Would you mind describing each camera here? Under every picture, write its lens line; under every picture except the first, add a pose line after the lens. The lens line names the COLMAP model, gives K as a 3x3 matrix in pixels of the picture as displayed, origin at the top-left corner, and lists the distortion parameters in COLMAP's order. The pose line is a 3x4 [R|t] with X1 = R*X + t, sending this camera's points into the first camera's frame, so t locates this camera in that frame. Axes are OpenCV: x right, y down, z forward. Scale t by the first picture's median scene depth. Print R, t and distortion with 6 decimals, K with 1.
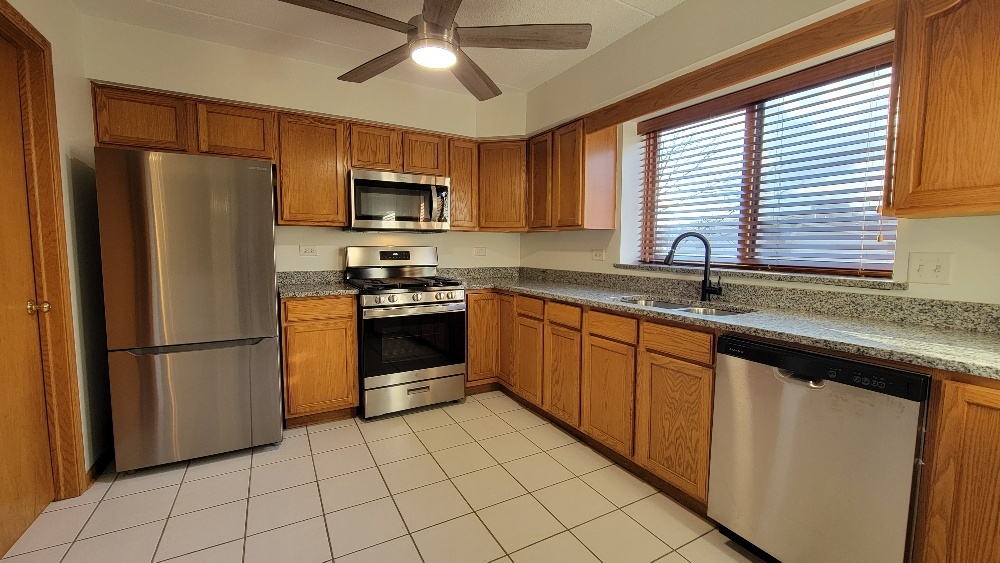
lens RADIAL K [[406.4, 0, 501.0], [0, 406.4, 280.2], [0, 0, 1]] dist [-0.003186, 0.000194]
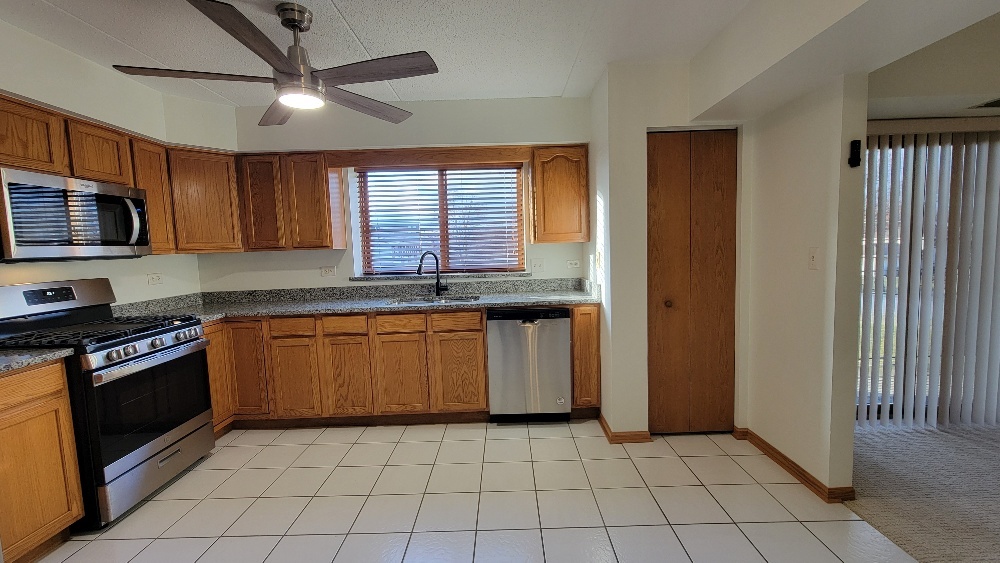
lens RADIAL K [[406.4, 0, 497.8], [0, 406.4, 281.4], [0, 0, 1]] dist [-0.003186, 0.000194]
pose [[0.499149, -0.098080, 0.860947, -0.612113], [0.109974, 0.992710, 0.049332, -0.047188], [-0.859509, 0.070058, 0.506297, 0.029452]]
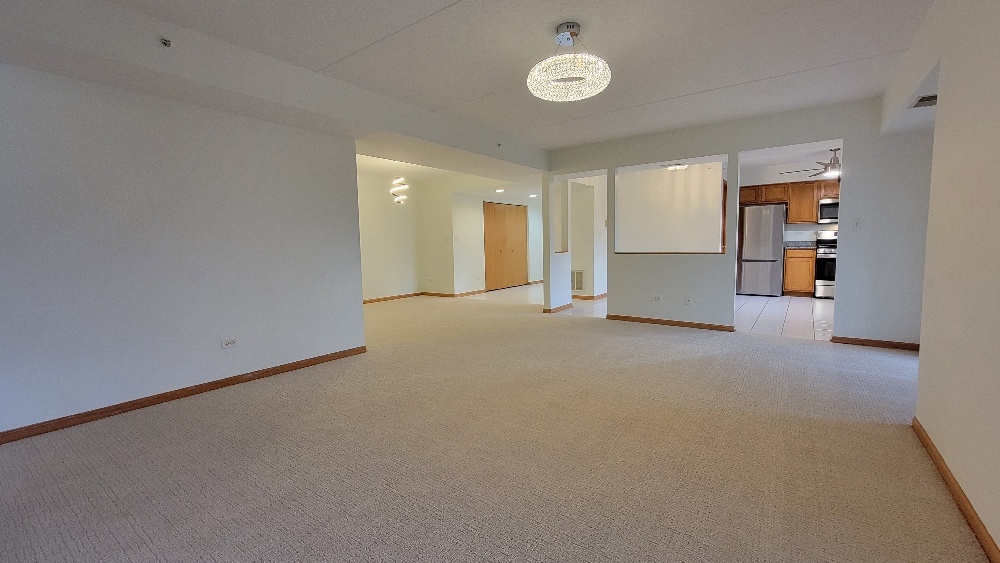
lens RADIAL K [[406.4, 0, 505.9], [0, 406.4, 279.4], [0, 0, 1]] dist [-0.003186, 0.000194]
pose [[0.406287, 0.065578, -0.911389, 1.316154], [-0.055112, 0.997364, 0.047196, 0.230317], [0.912082, 0.031053, 0.408830, -2.008280]]
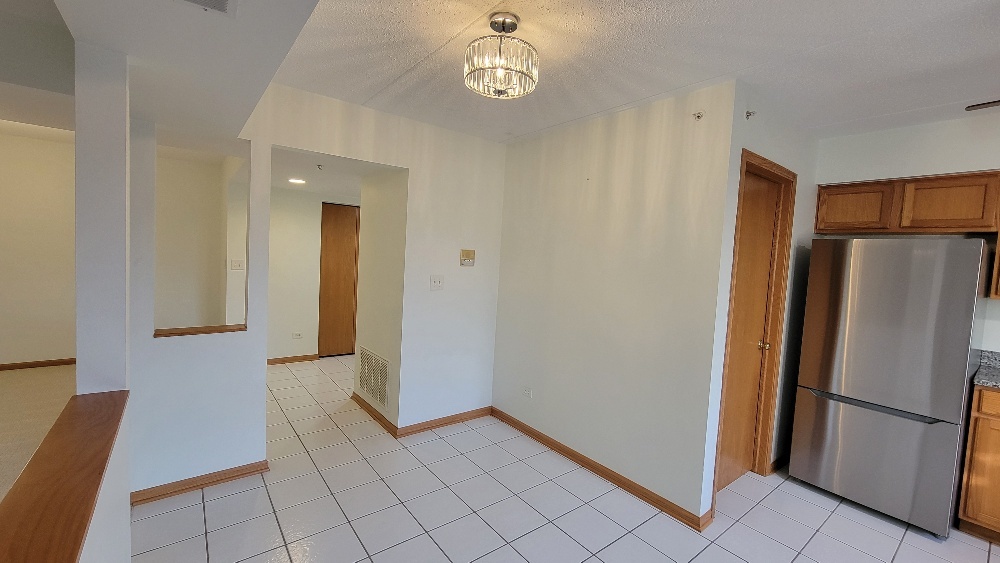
lens RADIAL K [[406.4, 0, 499.9], [0, 406.4, 278.1], [0, 0, 1]] dist [-0.003186, 0.000194]
pose [[0.146903, 0.060315, -0.987310, 0.172091], [-0.130222, 0.990631, 0.041142, -0.088439], [0.980542, 0.122526, 0.153381, -0.194959]]
